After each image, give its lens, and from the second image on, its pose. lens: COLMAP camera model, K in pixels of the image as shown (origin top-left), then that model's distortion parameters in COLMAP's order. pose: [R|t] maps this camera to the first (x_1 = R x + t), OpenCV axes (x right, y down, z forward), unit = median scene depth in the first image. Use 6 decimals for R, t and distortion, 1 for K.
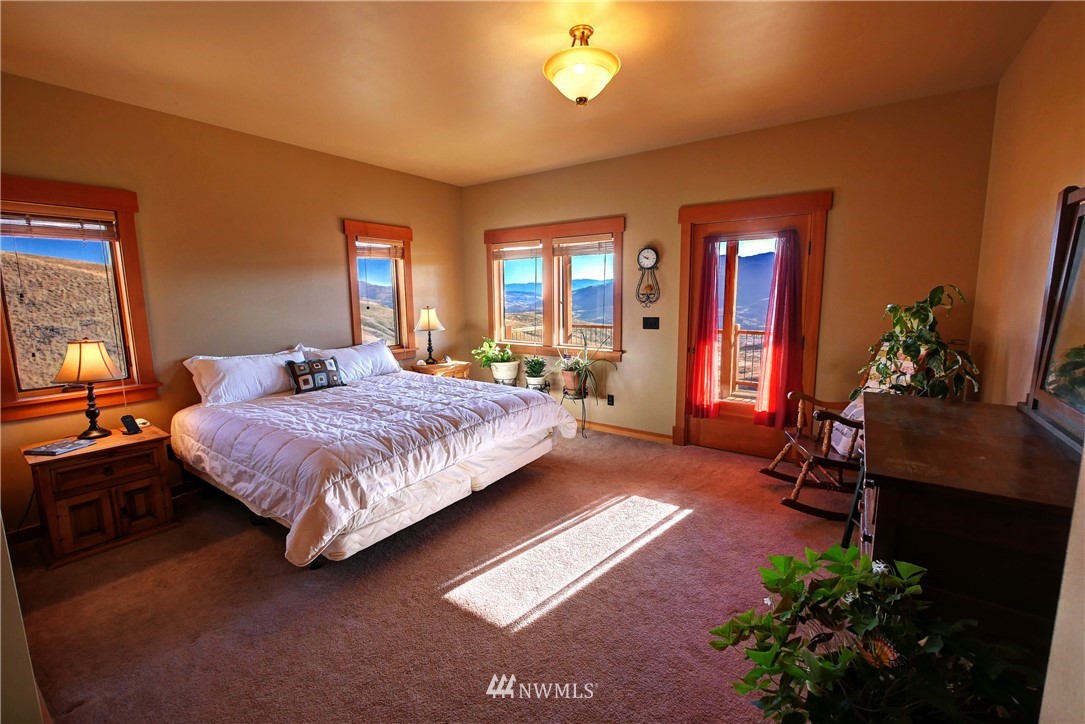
lens RADIAL K [[449.4, 0, 542.7], [0, 449.4, 352.6], [0, 0, 1]] dist [-0.003236, -0.000364]
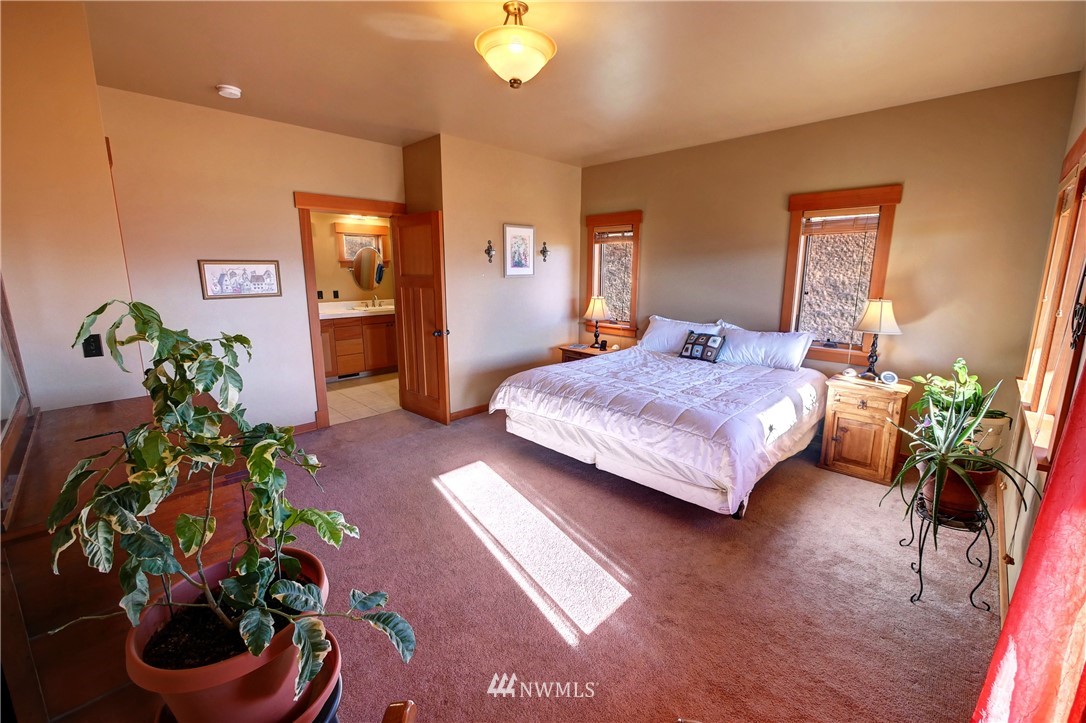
lens RADIAL K [[449.8, 0, 543.2], [0, 449.8, 352.1], [0, 0, 1]] dist [-0.003236, -0.000364]
pose [[-0.160749, 0.201084, -0.966294, 0.792504], [-0.127071, 0.966662, 0.222299, -0.167118], [0.978781, 0.158522, -0.129838, 0.891889]]
